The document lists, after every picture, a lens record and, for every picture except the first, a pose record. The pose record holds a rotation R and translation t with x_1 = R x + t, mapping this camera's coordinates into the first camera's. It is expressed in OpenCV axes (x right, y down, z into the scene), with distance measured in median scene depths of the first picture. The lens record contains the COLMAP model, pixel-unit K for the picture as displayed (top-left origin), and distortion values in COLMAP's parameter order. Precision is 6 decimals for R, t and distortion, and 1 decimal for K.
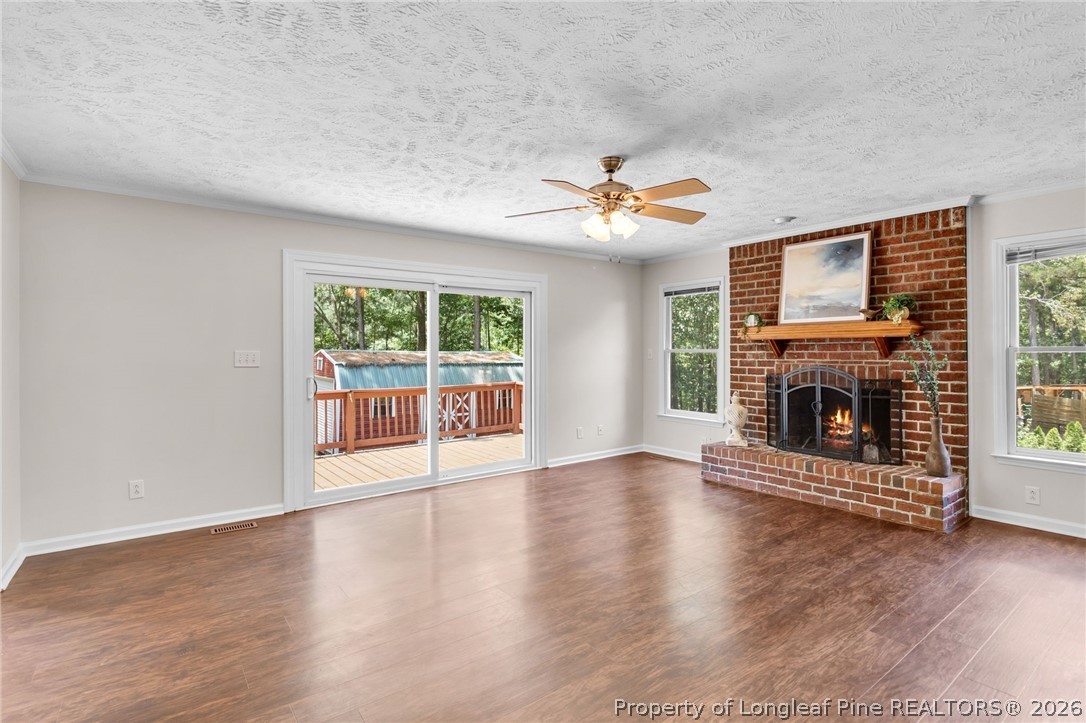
lens RADIAL K [[509.0, 0, 550.2], [0, 509.0, 395.1], [0, 0, 1]] dist [-0.002259, 0.000426]
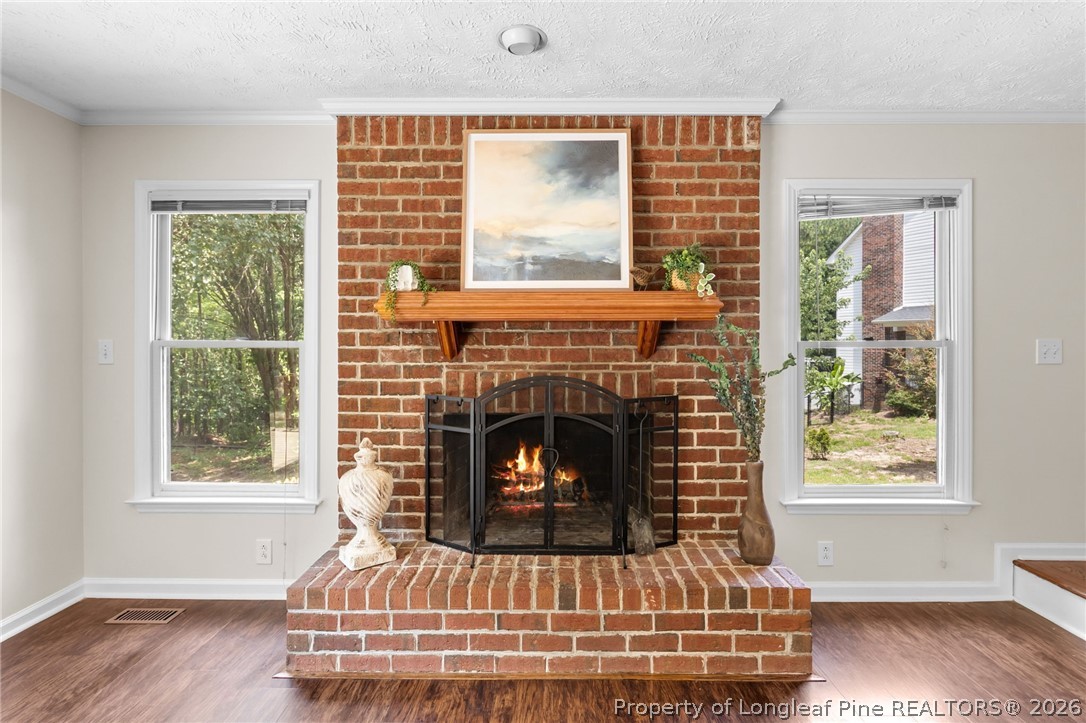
lens RADIAL K [[522.3, 0, 543.0], [0, 522.3, 335.4], [0, 0, 1]] dist [-0.000331, -0.000136]
pose [[0.608263, 0.013723, 0.793617, 0.105596], [0.065141, 0.995615, -0.067144, -0.057608], [-0.791058, 0.092538, 0.604702, 0.631554]]
